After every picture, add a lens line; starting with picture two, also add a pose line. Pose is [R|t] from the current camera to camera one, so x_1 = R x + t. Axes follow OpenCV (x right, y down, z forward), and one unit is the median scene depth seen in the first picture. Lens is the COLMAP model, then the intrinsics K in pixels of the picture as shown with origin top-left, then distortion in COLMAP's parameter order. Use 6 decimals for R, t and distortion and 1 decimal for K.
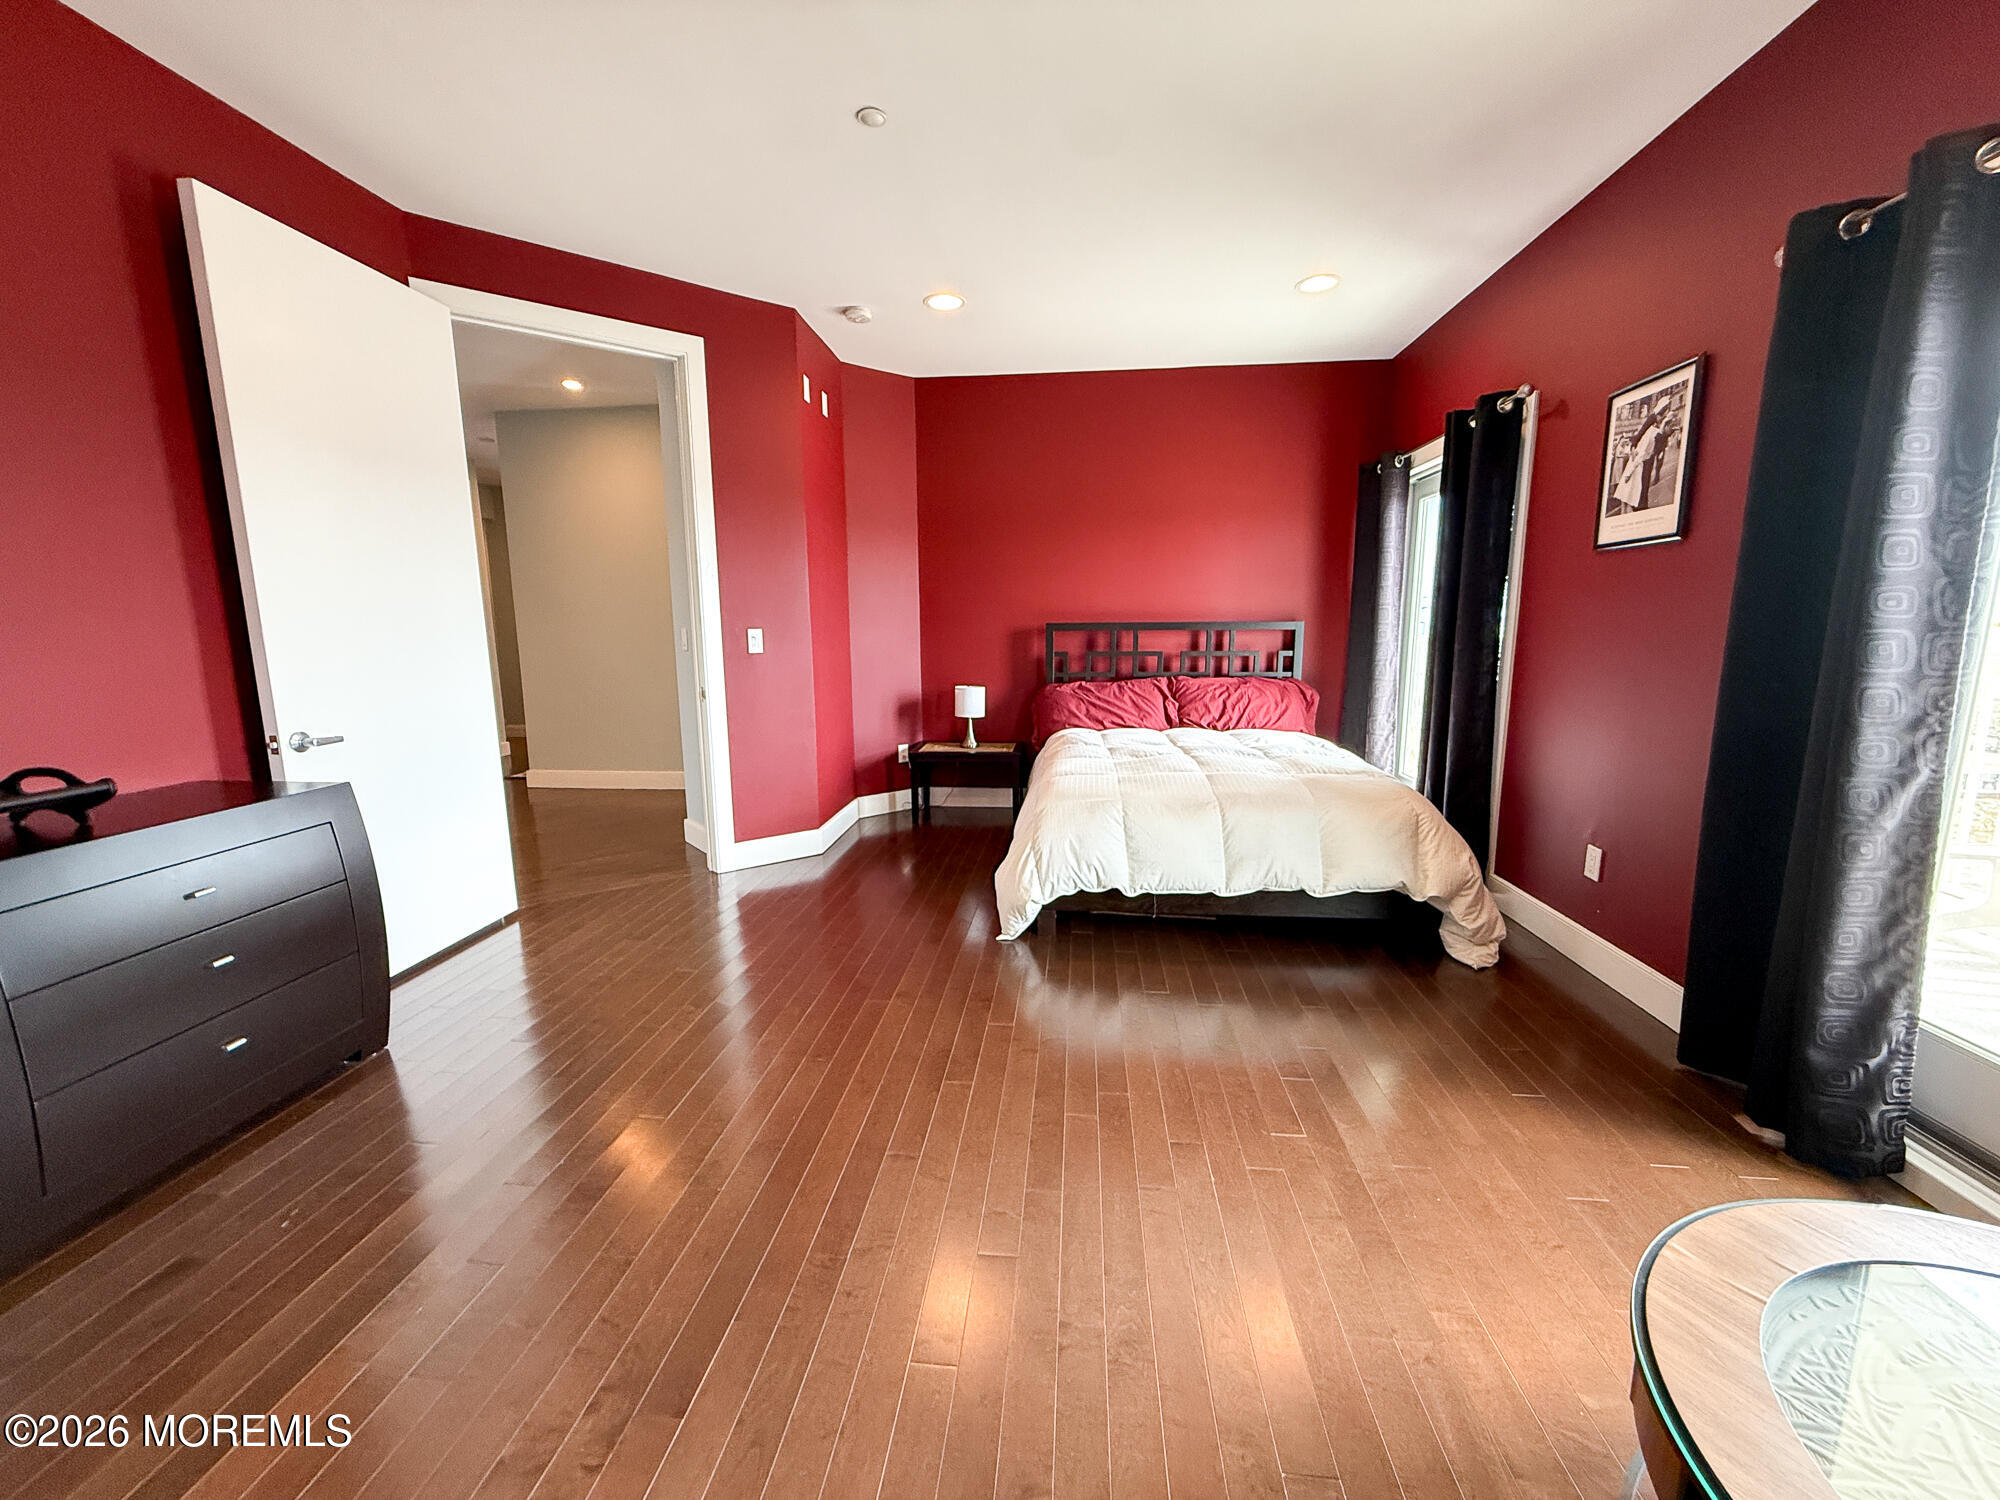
lens RADIAL K [[799.9, 0, 989.9], [0, 799.9, 751.5], [0, 0, 1]] dist [-0.002163, 0.000044]
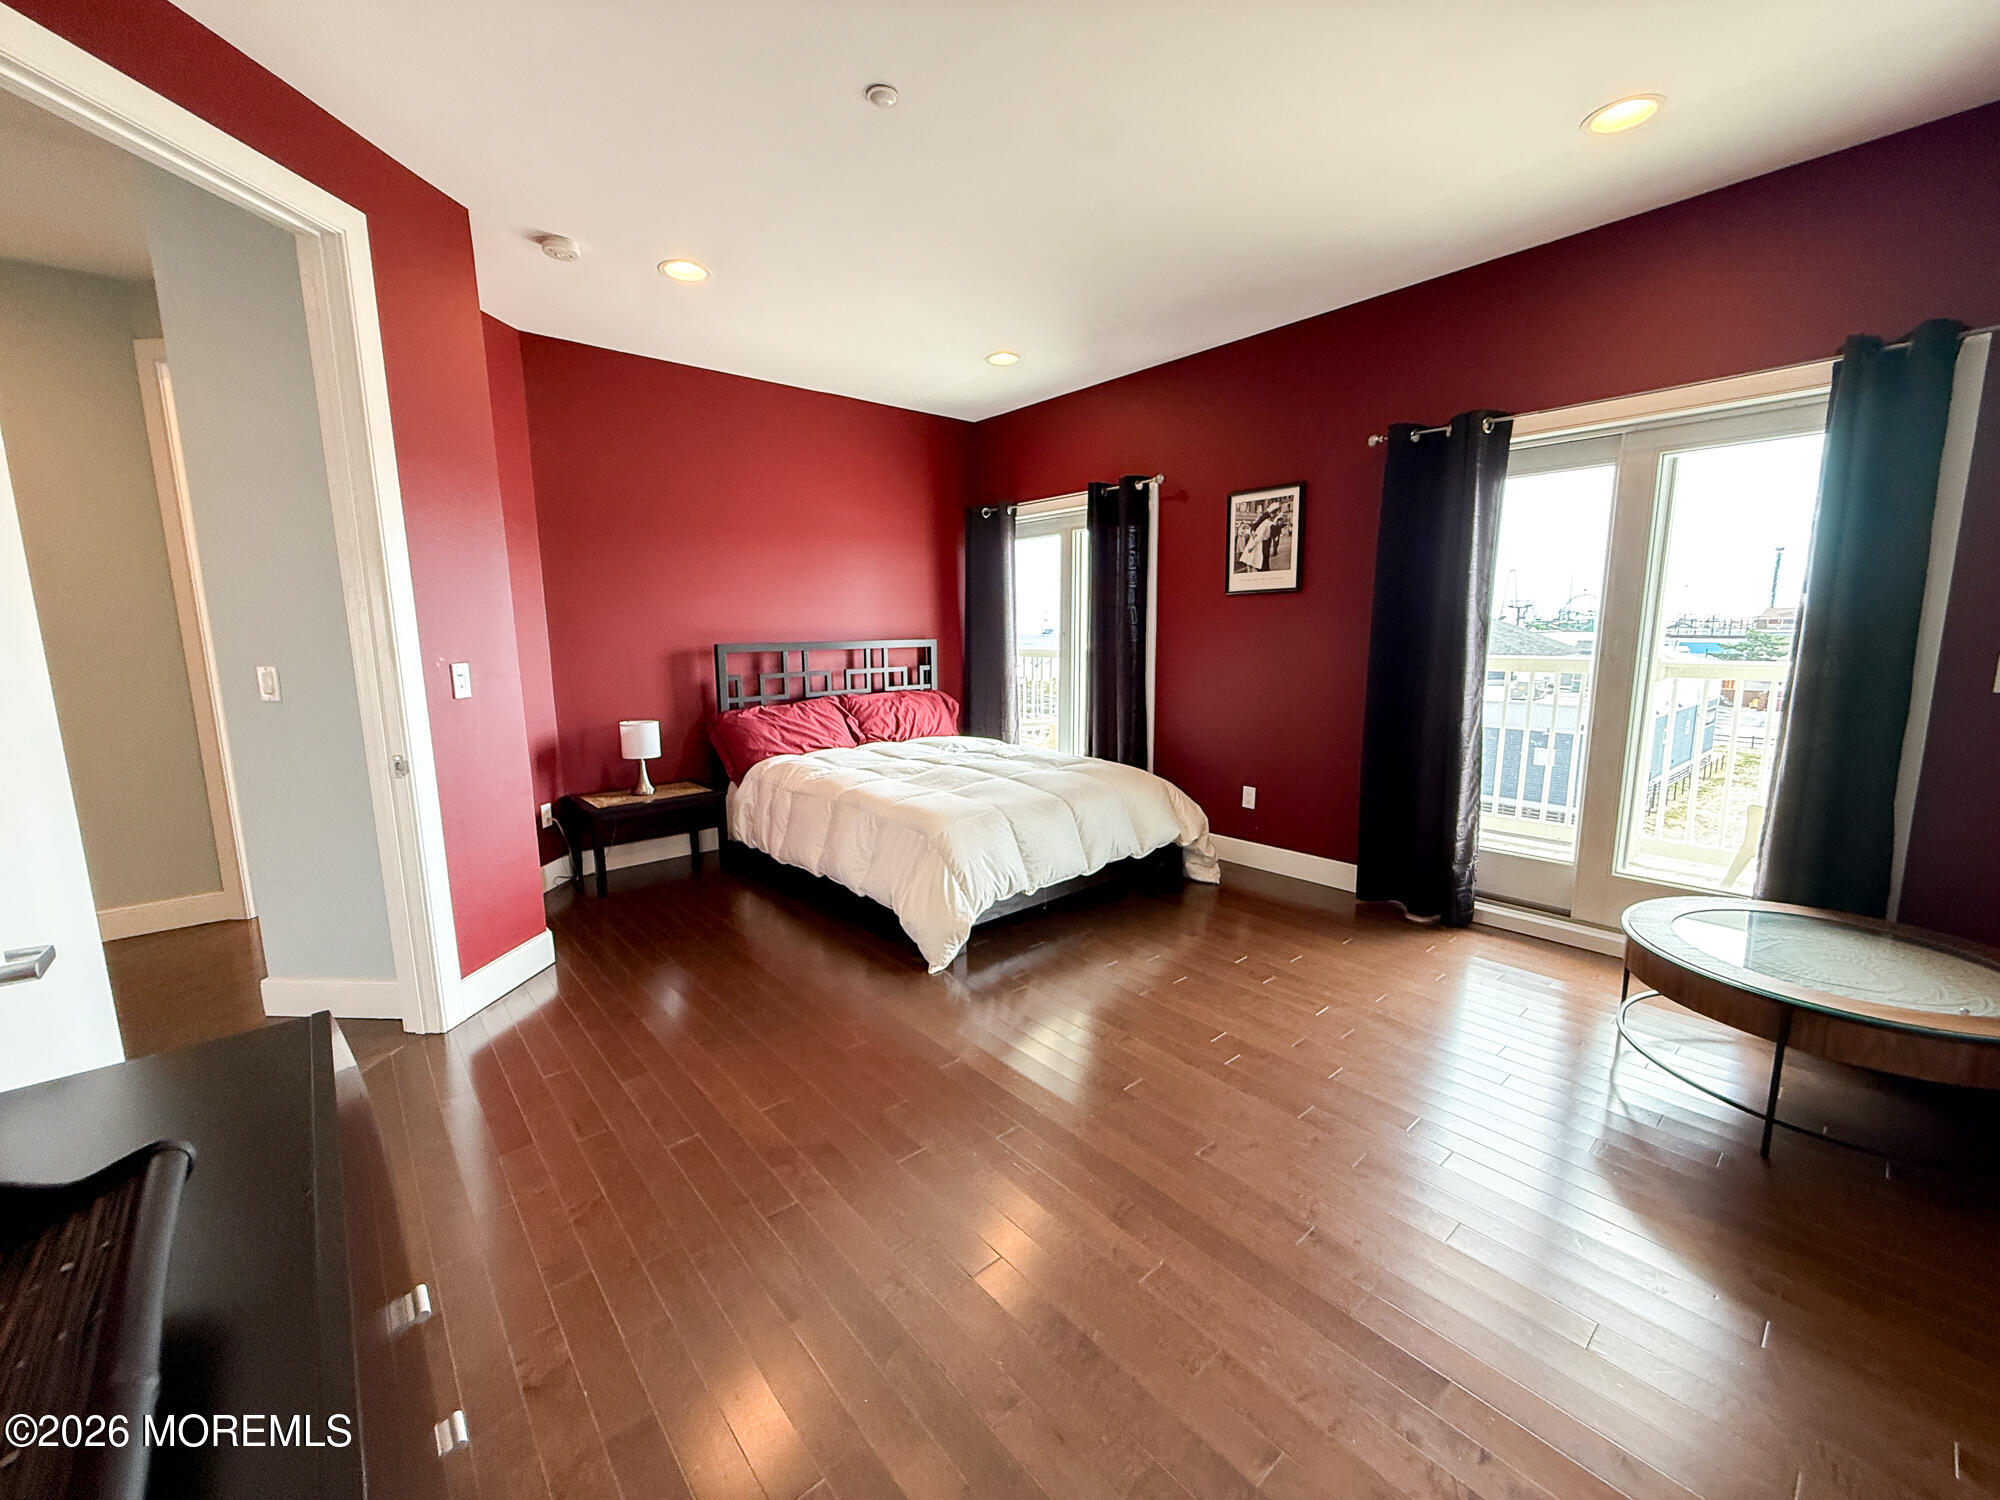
lens RADIAL K [[799.9, 0, 998.1], [0, 799.9, 748.9], [0, 0, 1]] dist [-0.002163, 0.000044]
pose [[0.684305, -0.111019, 0.720695, -0.447331], [0.121537, 0.991882, 0.037393, -0.046346], [-0.718996, 0.062003, 0.692243, 0.185057]]
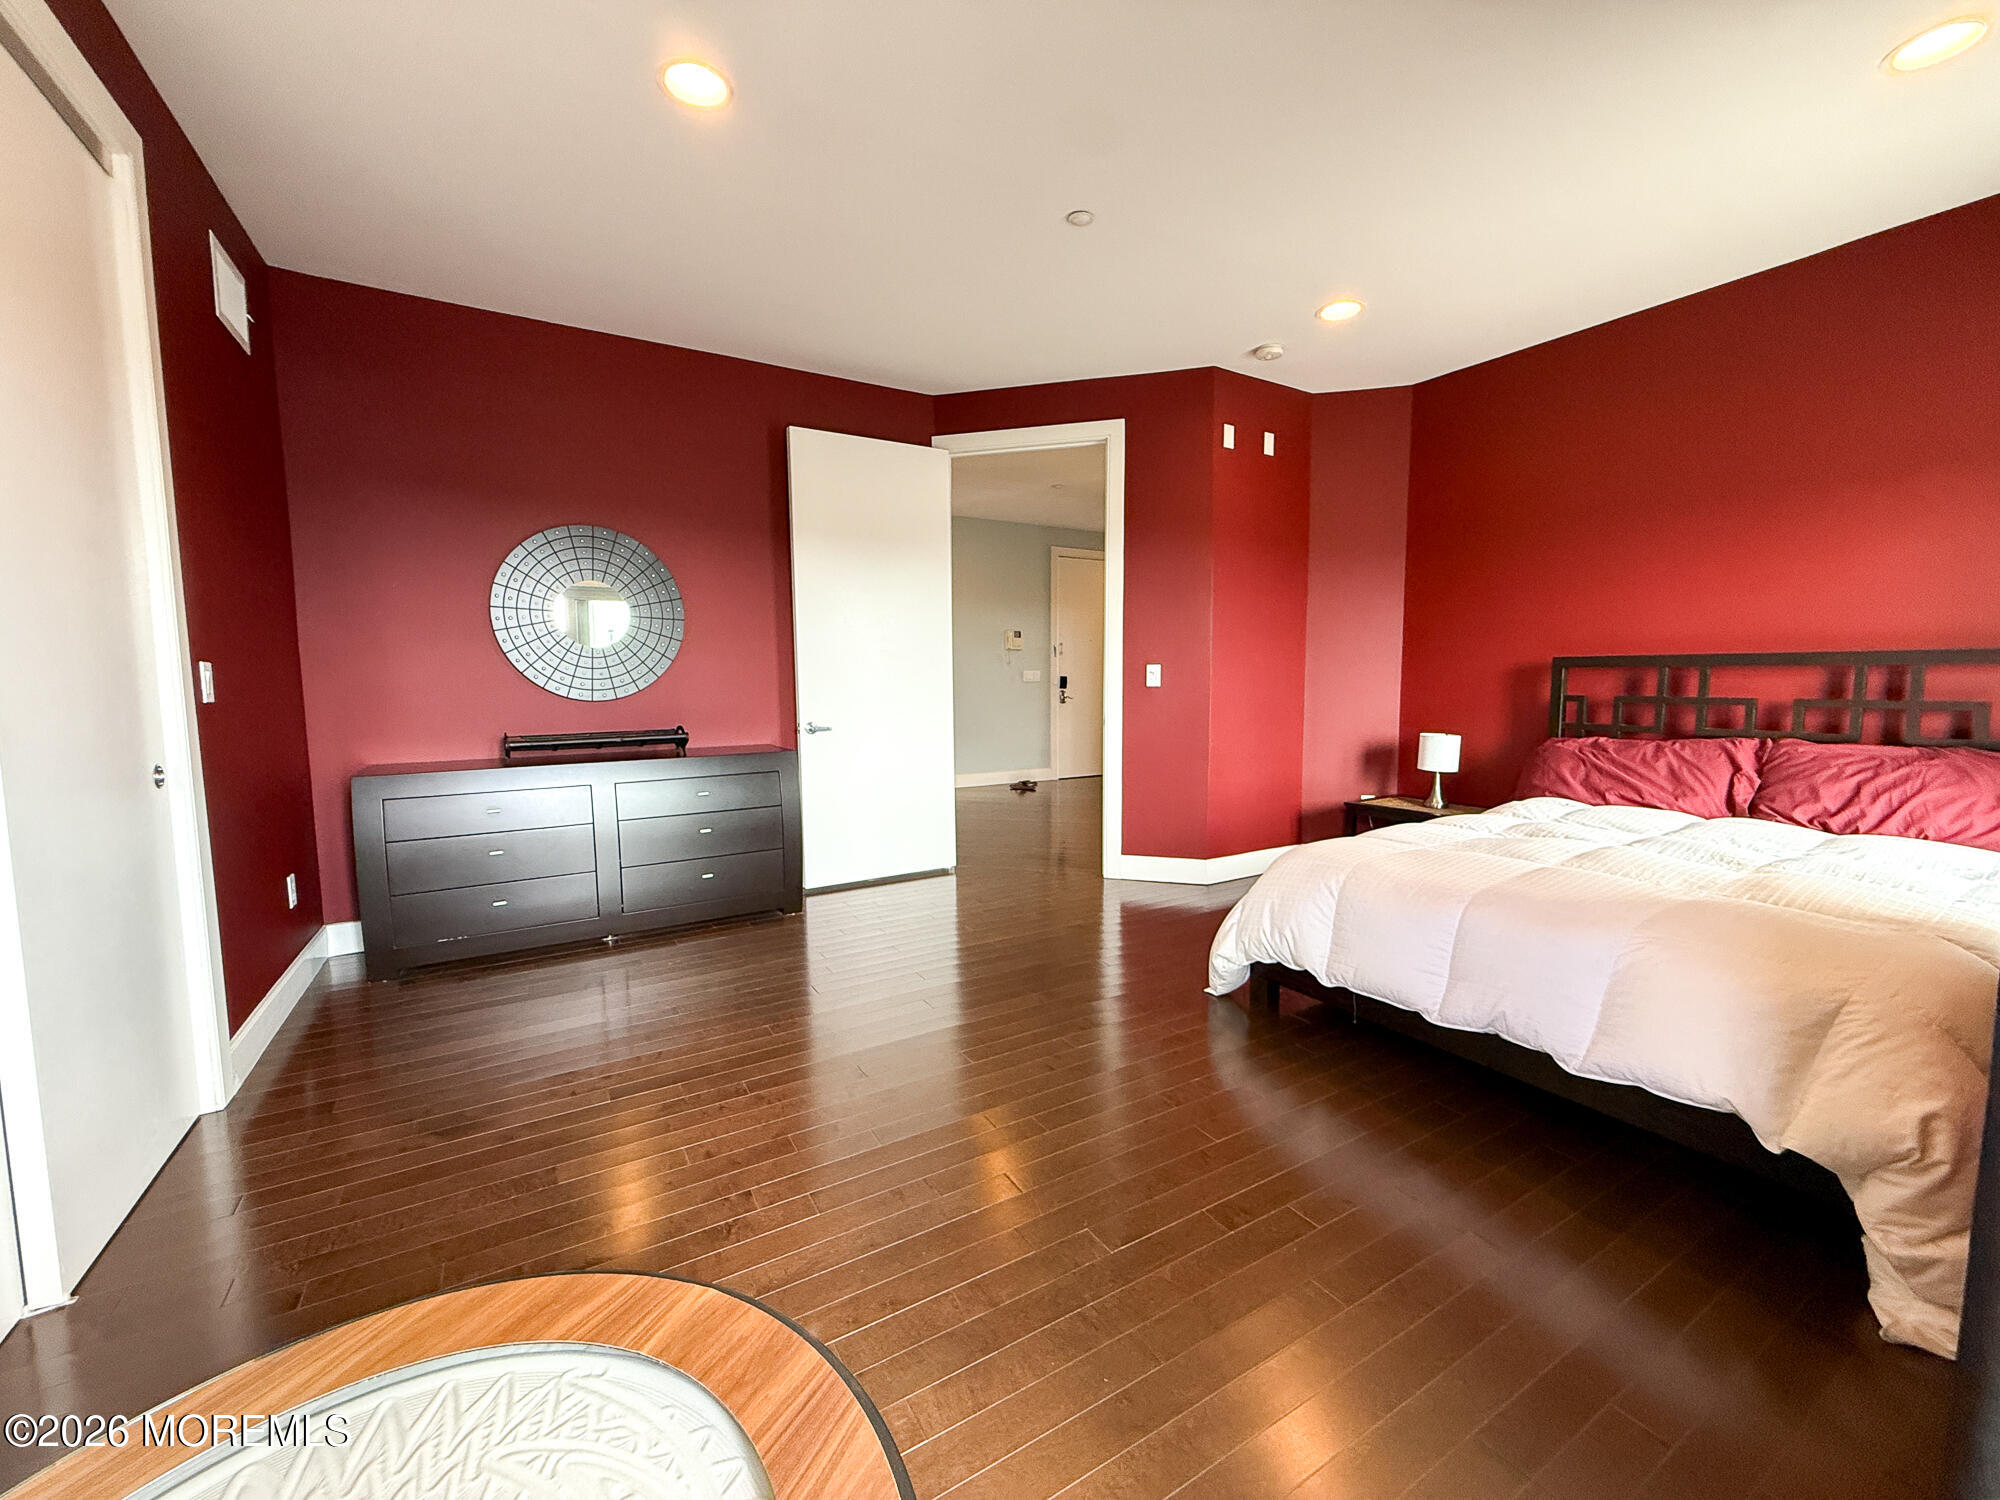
lens RADIAL K [[799.9, 0, 994.2], [0, 799.9, 748.5], [0, 0, 1]] dist [-0.002163, 0.000044]
pose [[0.601758, 0.077312, -0.794927, 0.429249], [-0.124604, 0.992204, 0.002174, -0.012666], [0.788898, 0.097743, 0.606701, 0.156639]]
